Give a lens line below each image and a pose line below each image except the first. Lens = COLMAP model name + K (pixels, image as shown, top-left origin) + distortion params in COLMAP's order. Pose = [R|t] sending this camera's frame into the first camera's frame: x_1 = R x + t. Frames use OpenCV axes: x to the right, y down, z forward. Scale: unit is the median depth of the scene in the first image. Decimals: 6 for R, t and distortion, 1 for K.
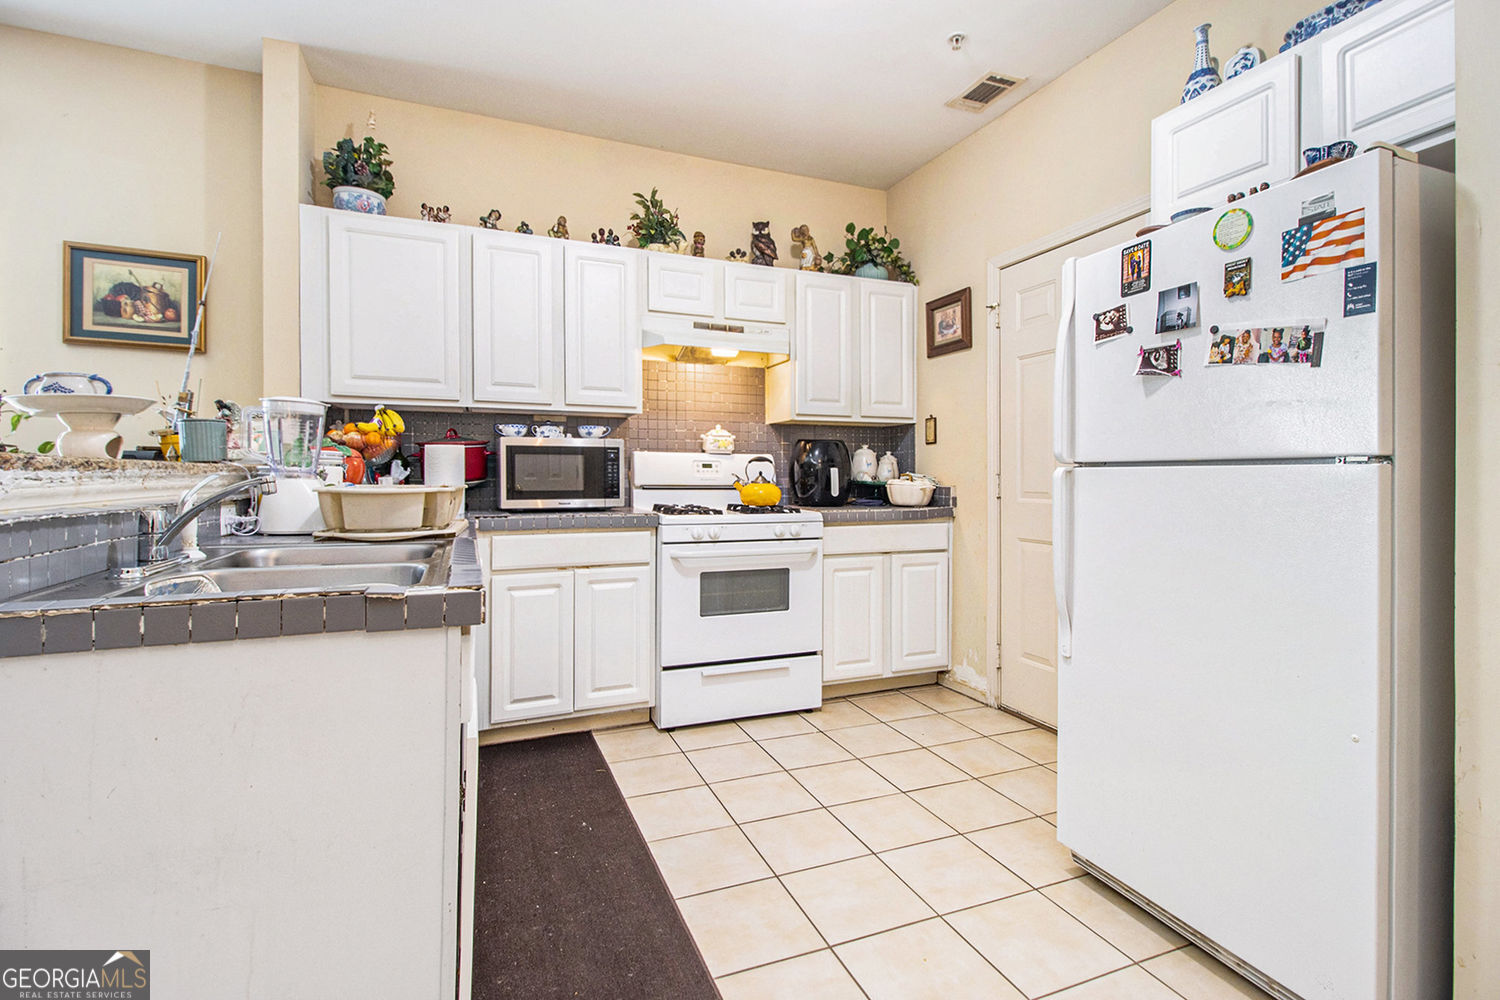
lens RADIAL K [[714.1, 0, 766.7], [0, 714.1, 492.2], [0, 0, 1]] dist [0.028994, -0.020098]
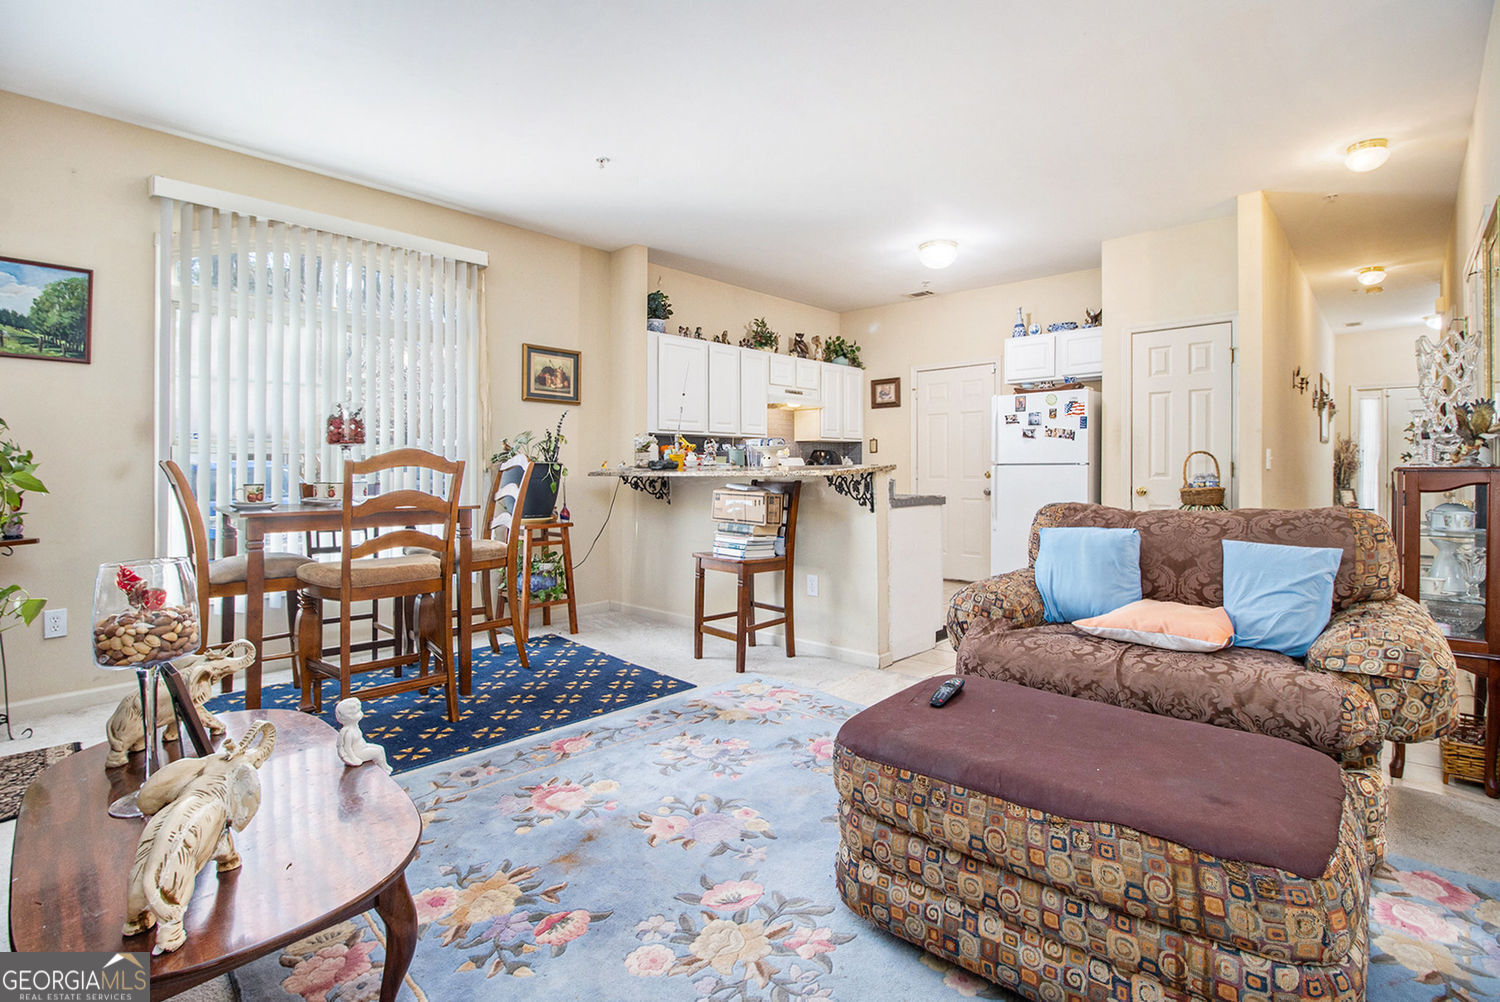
lens RADIAL K [[723.9, 0, 776.1], [0, 723.9, 495.4], [0, 0, 1]] dist [-0.000075, -0.000064]
pose [[0.904241, -0.022734, 0.426416, -1.053760], [0.017333, 0.999713, 0.016543, 0.013307], [-0.426670, -0.007567, 0.904376, -0.824608]]
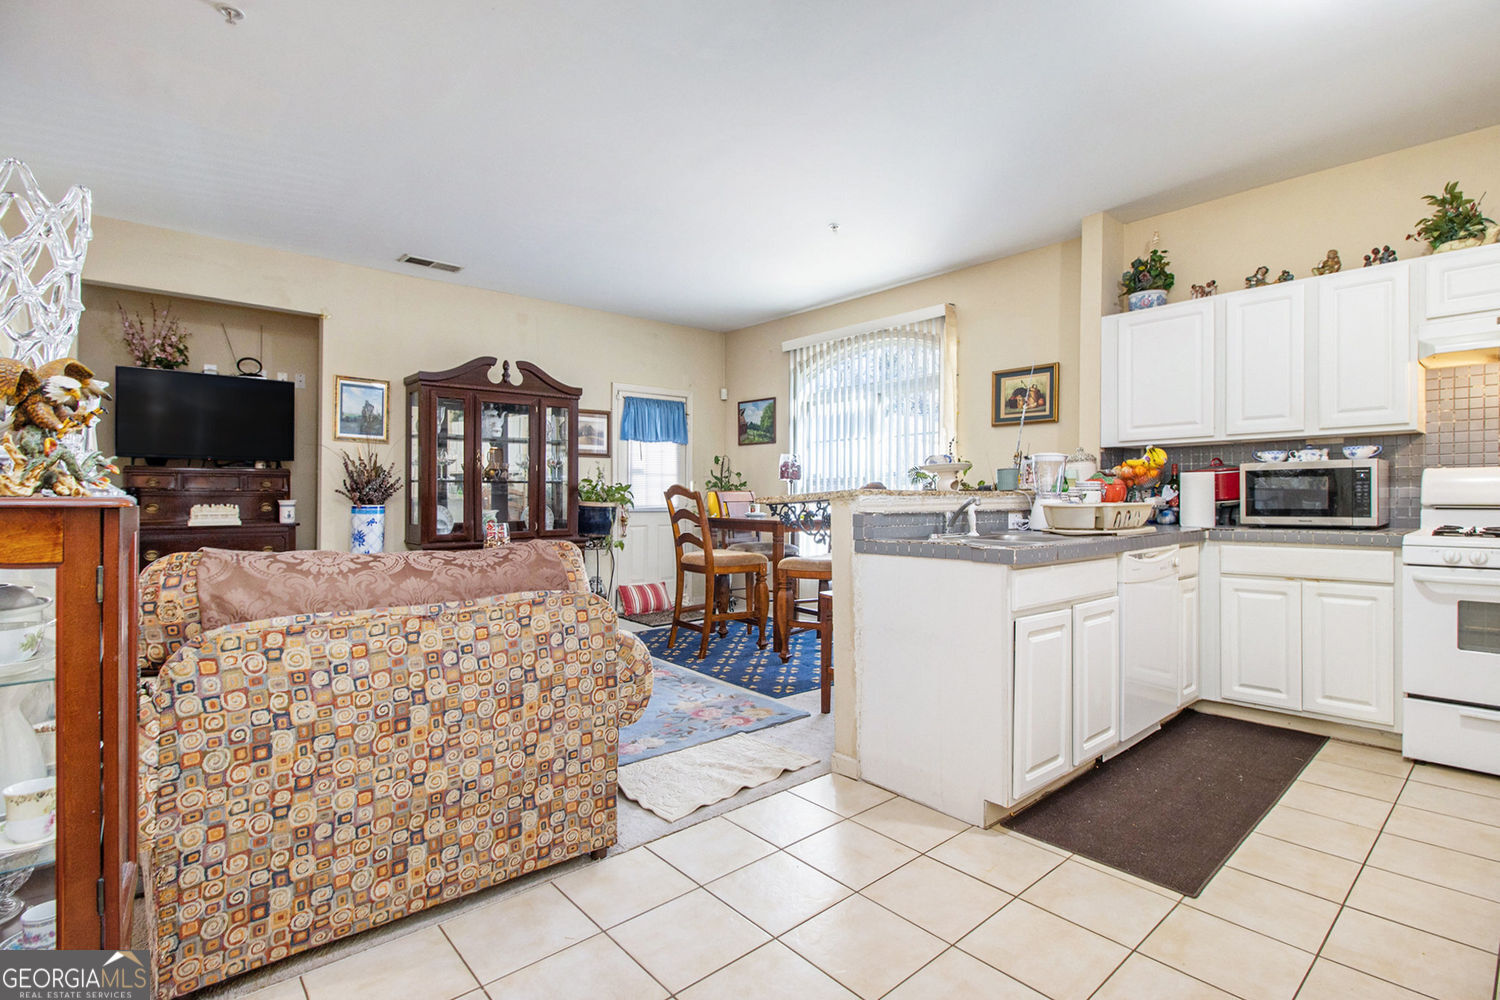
lens RADIAL K [[693.9, 0, 750.0], [0, 693.9, 500.0], [0, 0, 1]] dist [-0.000366, -0.000090]
pose [[0.319836, -0.001448, -0.947472, 0.460638], [-0.016507, 0.999839, -0.007100, 0.005041], [0.947329, 0.017911, 0.319761, -0.145135]]
